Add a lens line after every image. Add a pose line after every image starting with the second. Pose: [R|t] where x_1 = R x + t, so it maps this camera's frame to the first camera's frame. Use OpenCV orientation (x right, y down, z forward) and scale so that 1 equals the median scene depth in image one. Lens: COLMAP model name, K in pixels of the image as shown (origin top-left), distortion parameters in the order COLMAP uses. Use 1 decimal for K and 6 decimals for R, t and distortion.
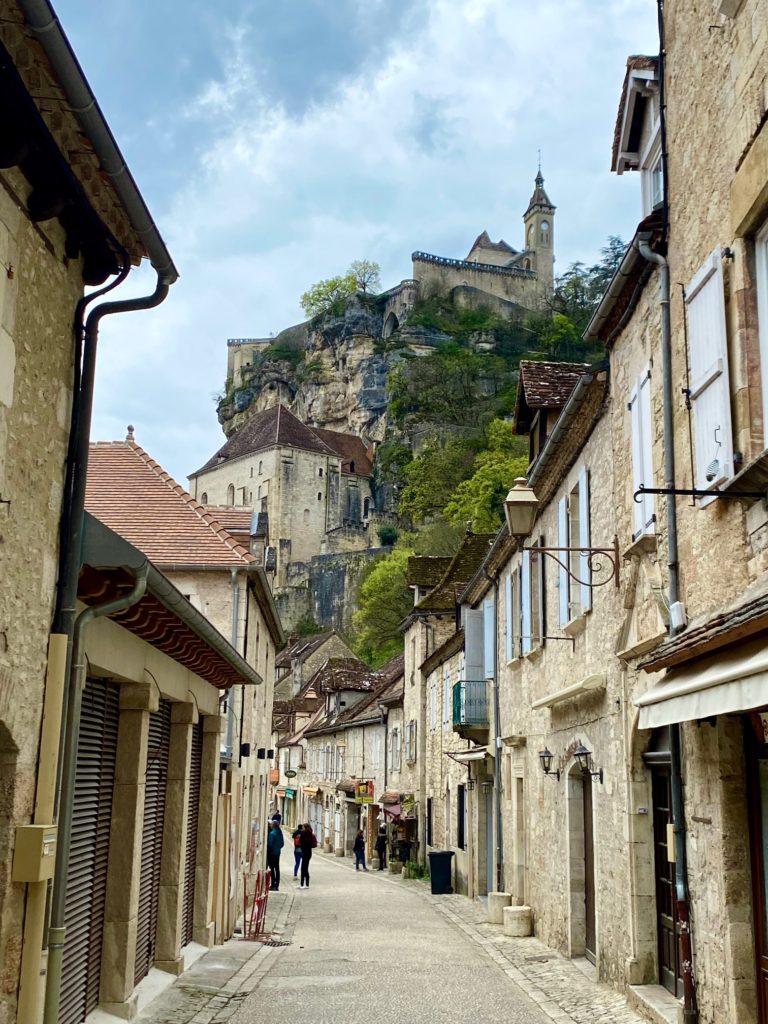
lens RADIAL K [[1267.5, 0, 384.0], [0, 1267.5, 512.0], [0, 0, 1]] dist [0.134183, -0.388602]
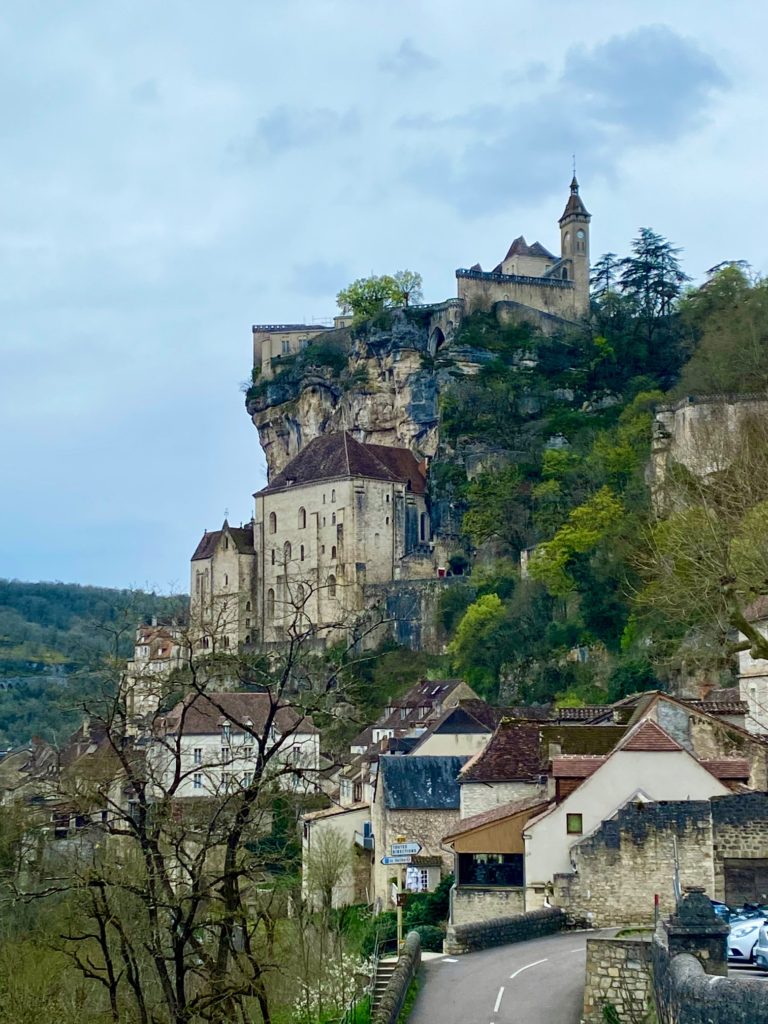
lens RADIAL K [[1713.8, 0, 384.0], [0, 1713.8, 512.0], [0, 0, 1]] dist [0.082929, -0.083442]
pose [[0.998913, -0.017184, 0.043339, -0.103418], [0.013845, 0.996997, 0.076199, -0.116592], [-0.044518, -0.075516, 0.996150, -0.419567]]
